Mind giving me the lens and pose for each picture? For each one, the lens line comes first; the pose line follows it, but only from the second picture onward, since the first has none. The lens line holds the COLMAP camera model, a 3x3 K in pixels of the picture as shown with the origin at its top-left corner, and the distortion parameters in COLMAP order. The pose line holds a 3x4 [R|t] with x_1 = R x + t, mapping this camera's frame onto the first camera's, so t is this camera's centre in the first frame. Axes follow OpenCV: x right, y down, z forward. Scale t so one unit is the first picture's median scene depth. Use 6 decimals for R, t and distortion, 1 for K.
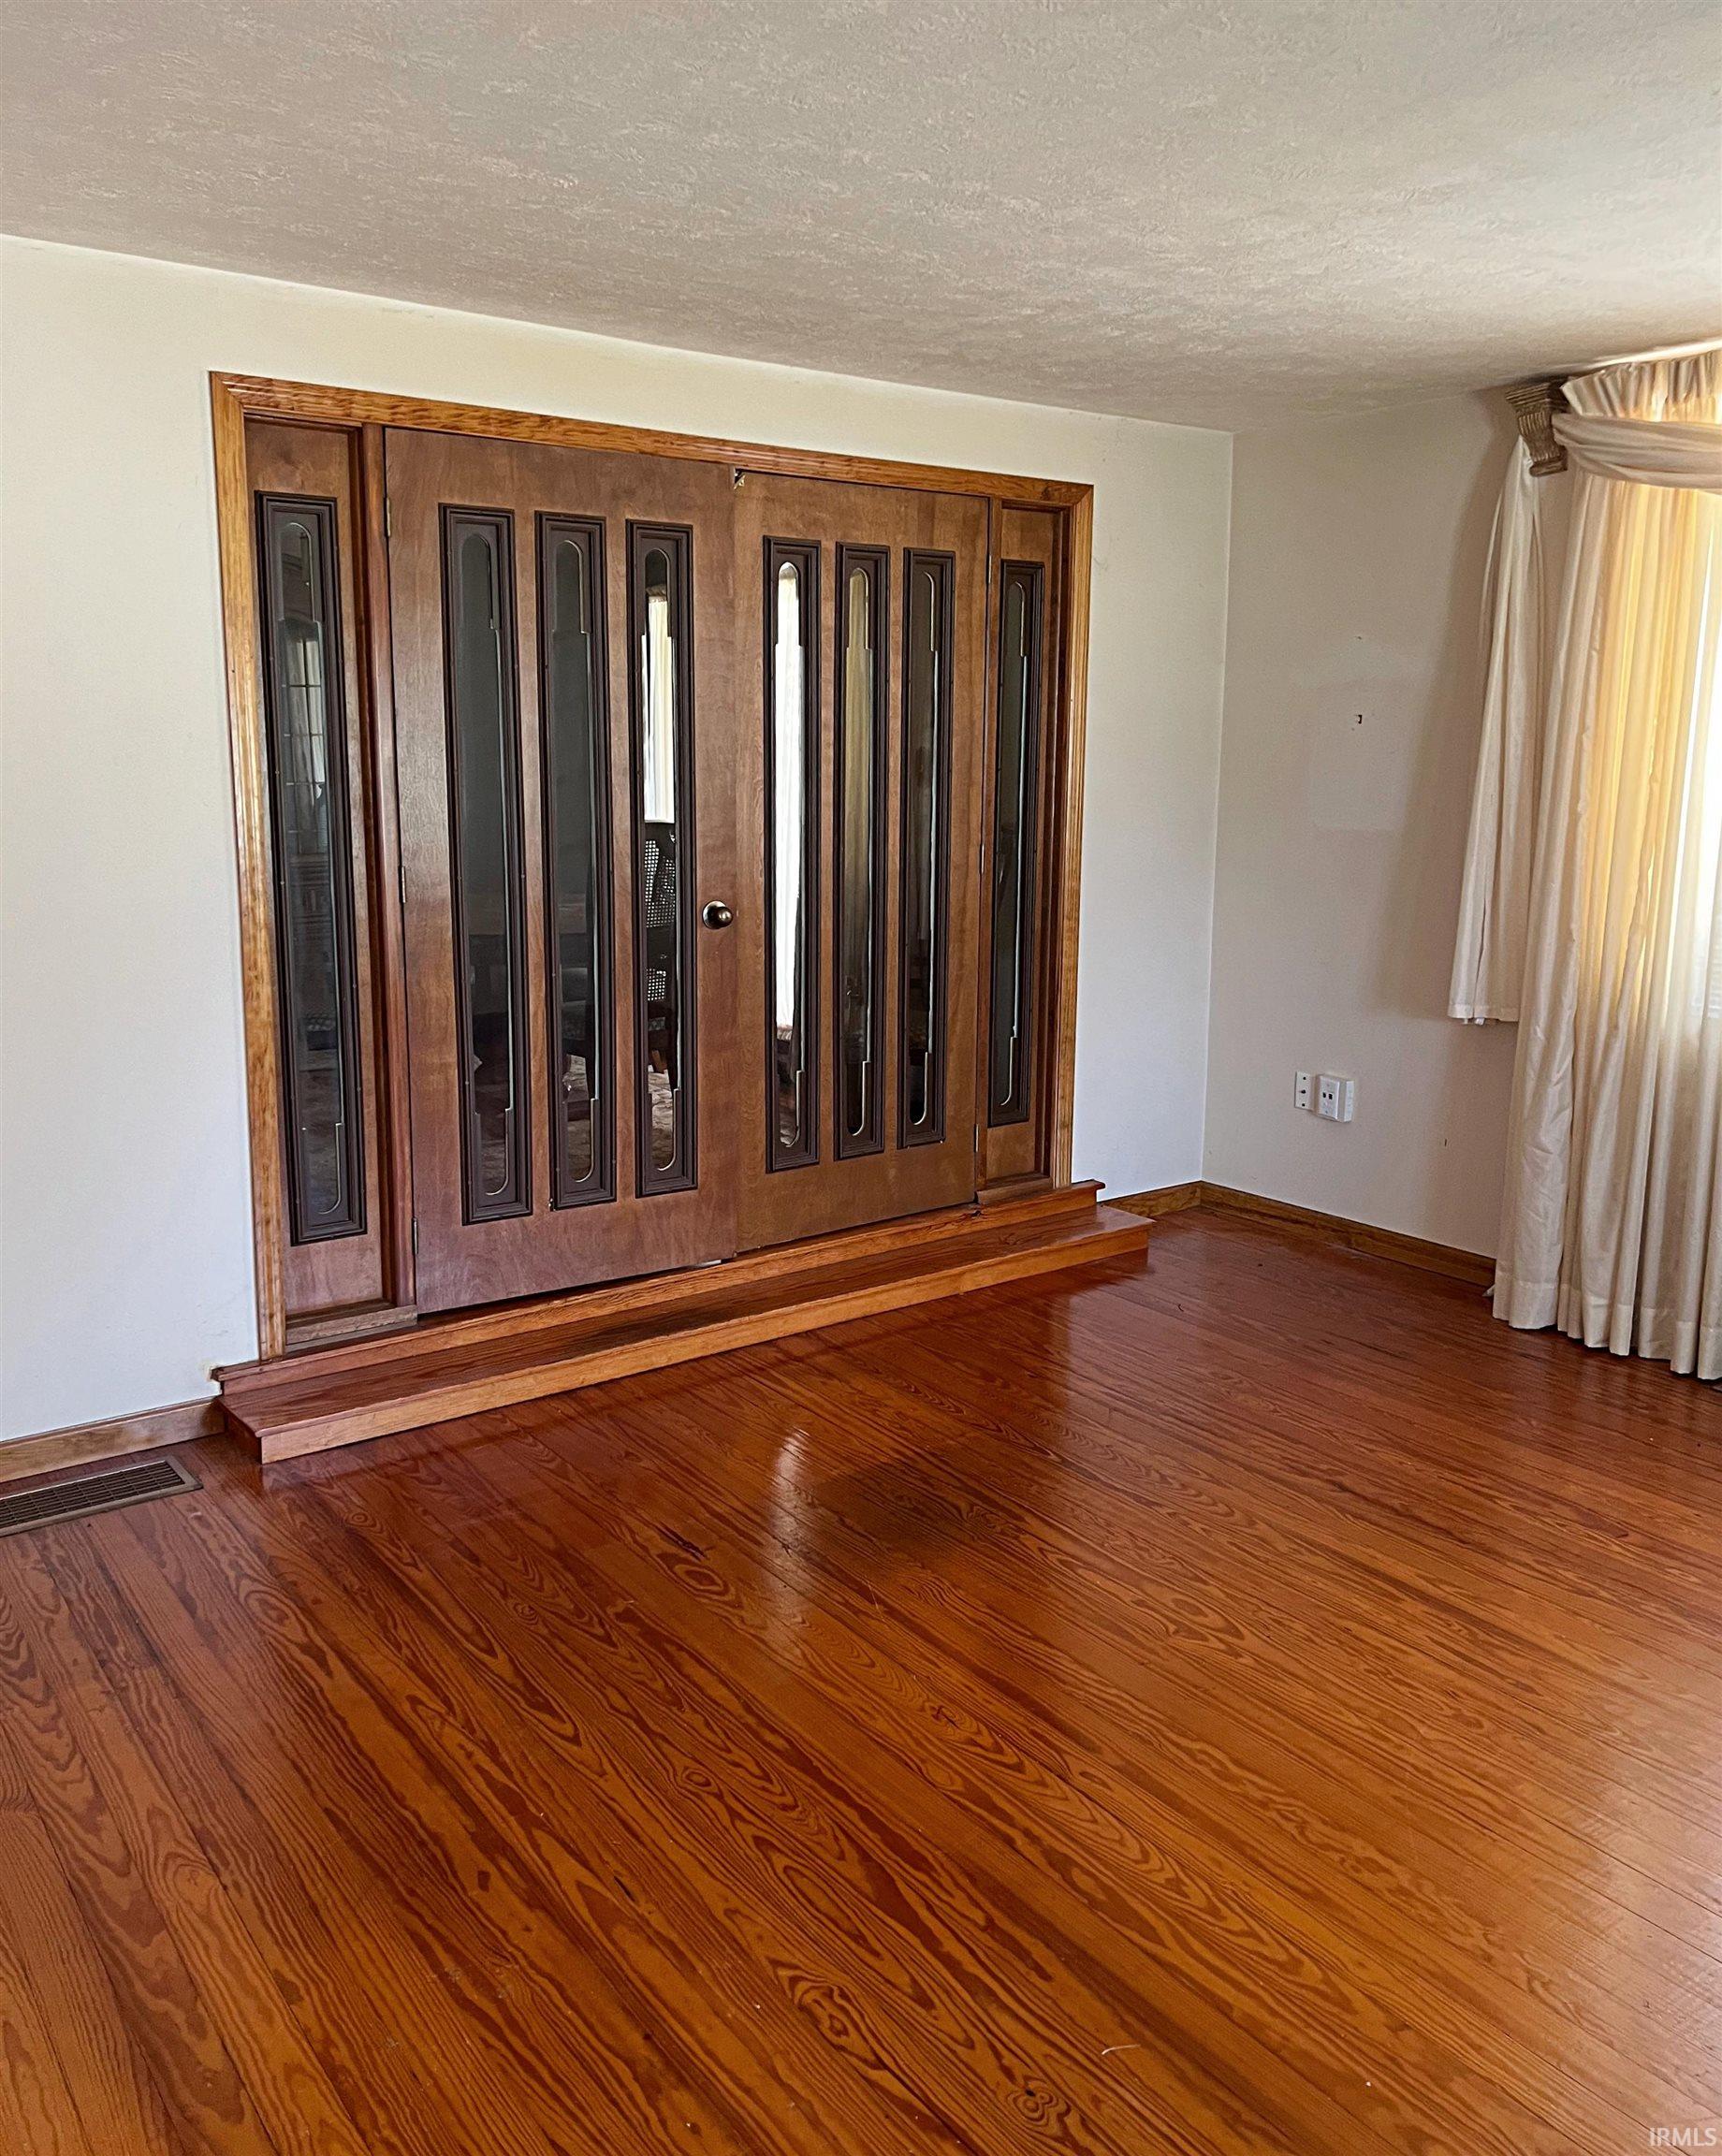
lens RADIAL K [[1783.2, 0, 868.5], [0, 1783.2, 1028.5], [0, 0, 1]] dist [0.031312, -0.013711]
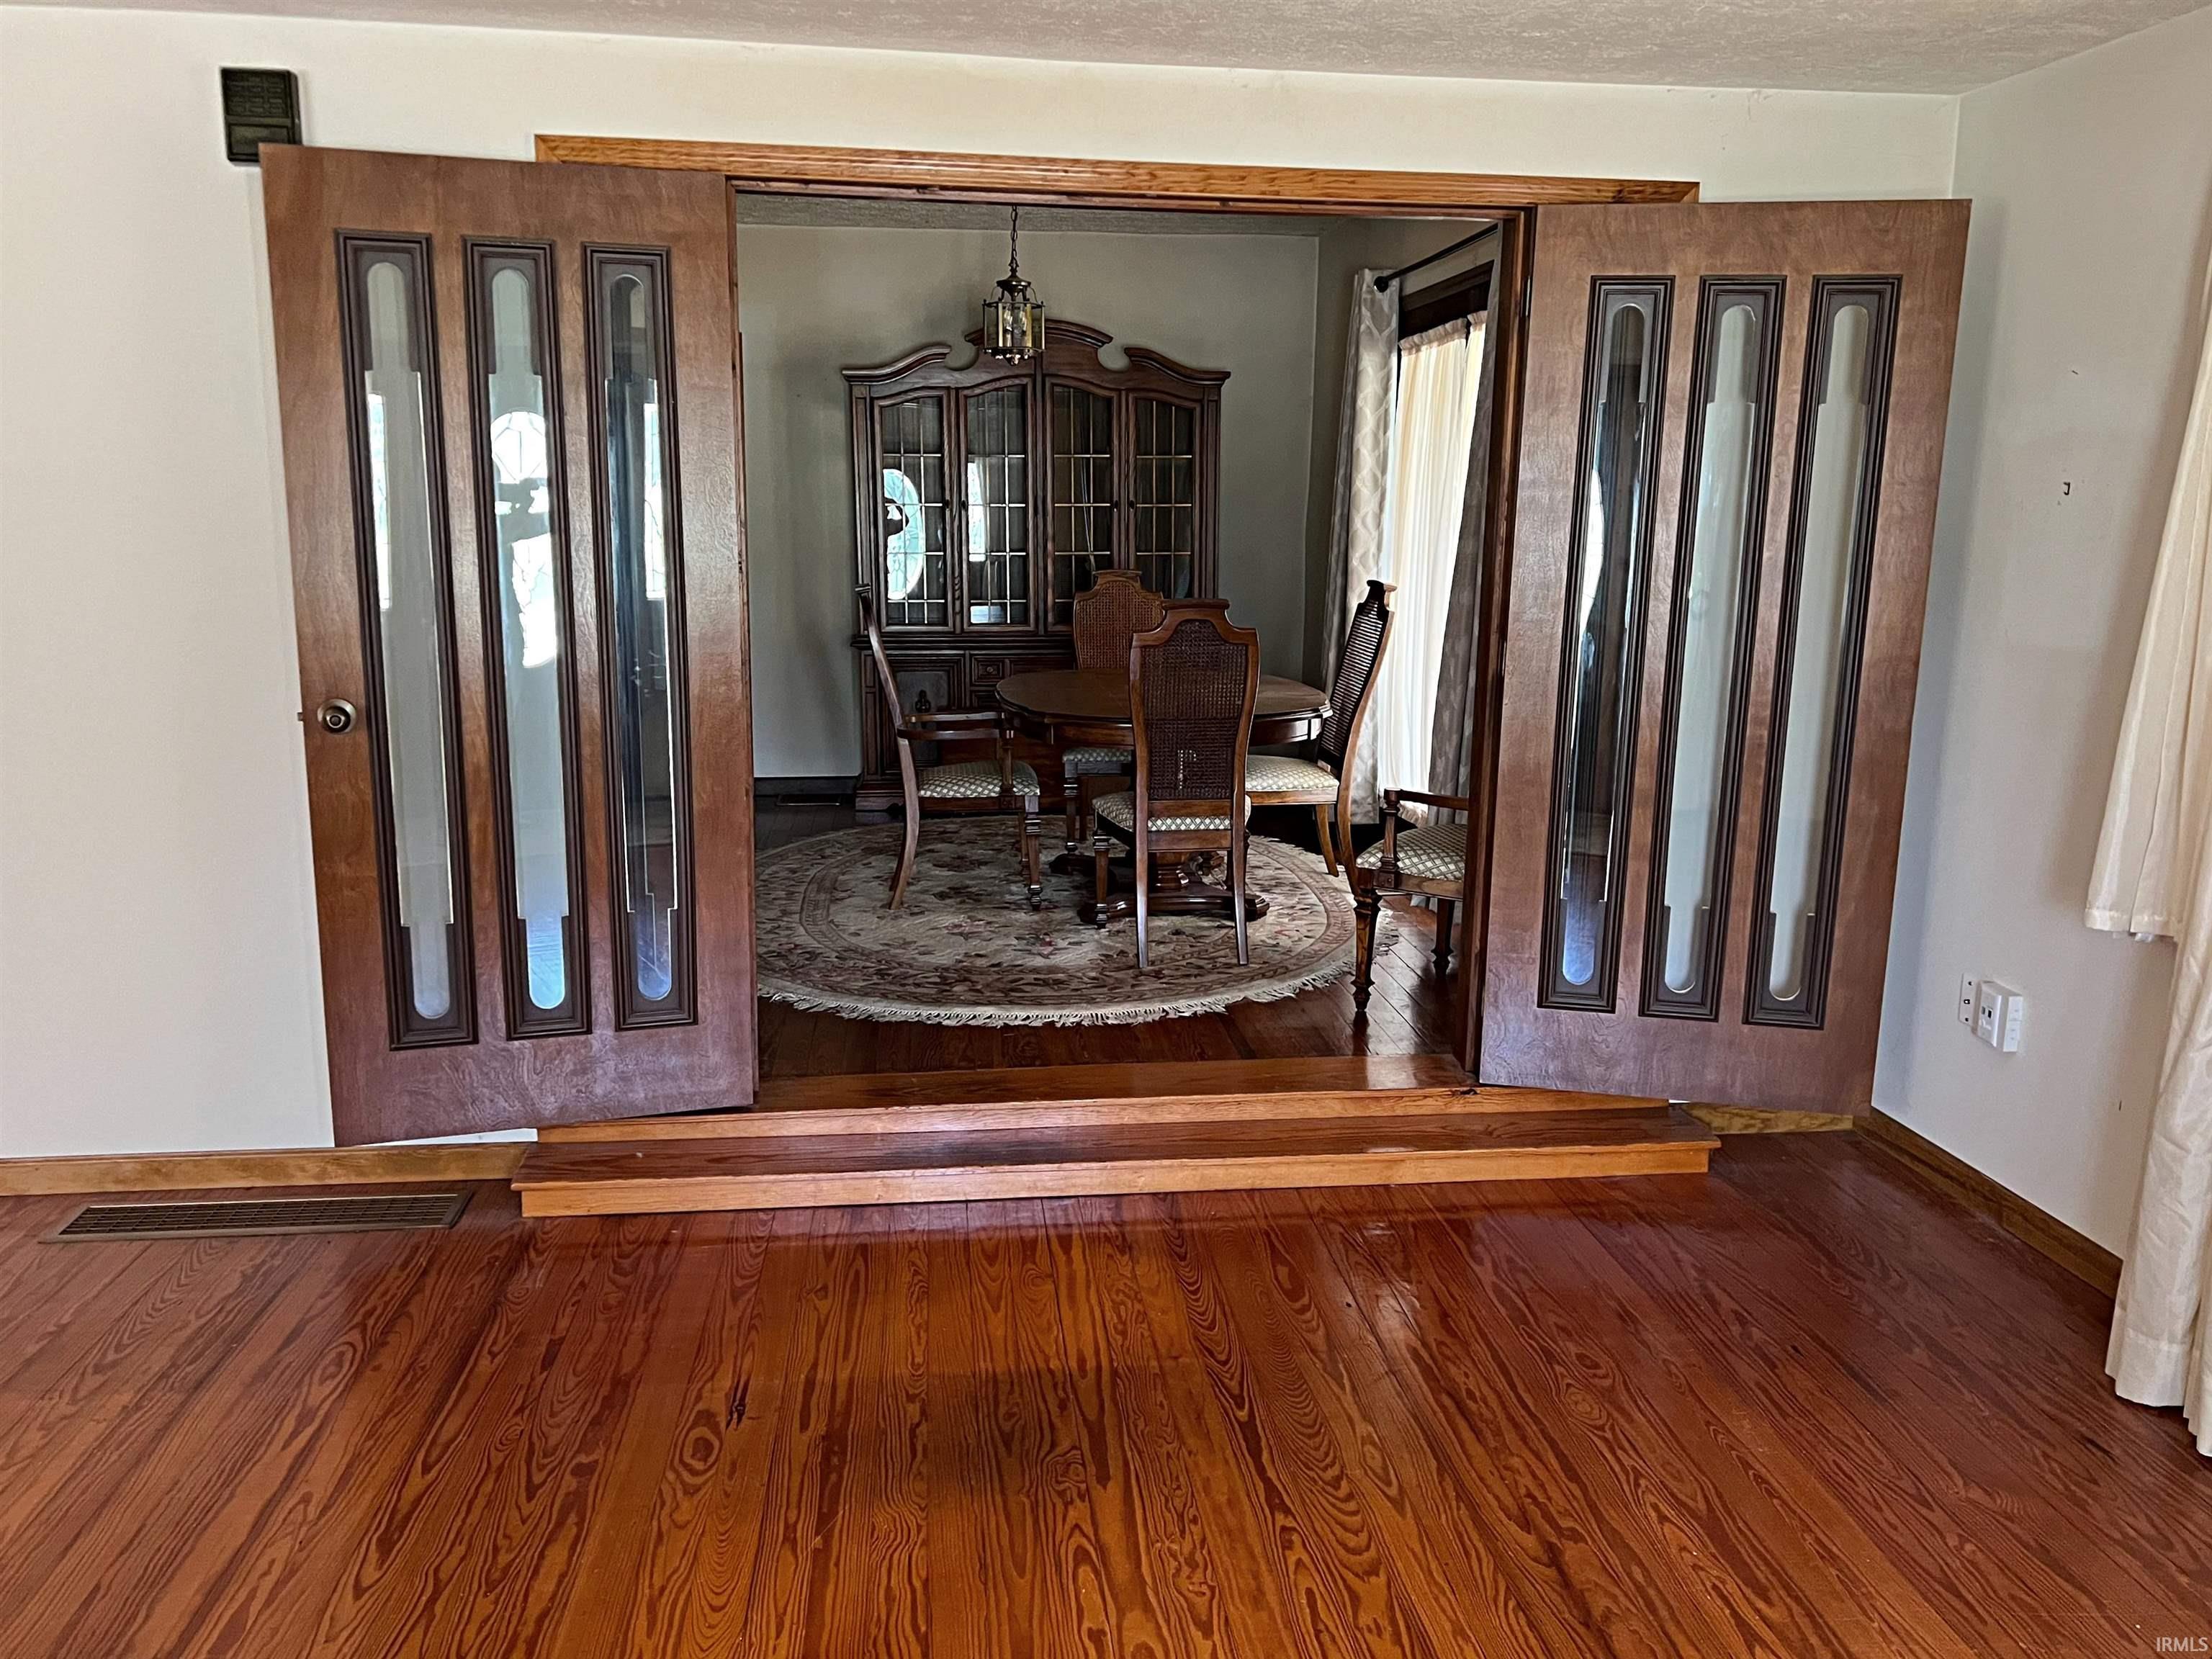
lens RADIAL K [[1773.8, 0, 1113.7], [0, 1773.8, 838.8], [0, 0, 1]] dist [0.016348, -0.000509]
pose [[0.870003, 0.101822, -0.482418, 0.347703], [-0.092412, 0.994779, 0.043307, -0.037052], [0.484309, 0.006904, 0.874870, 0.235684]]
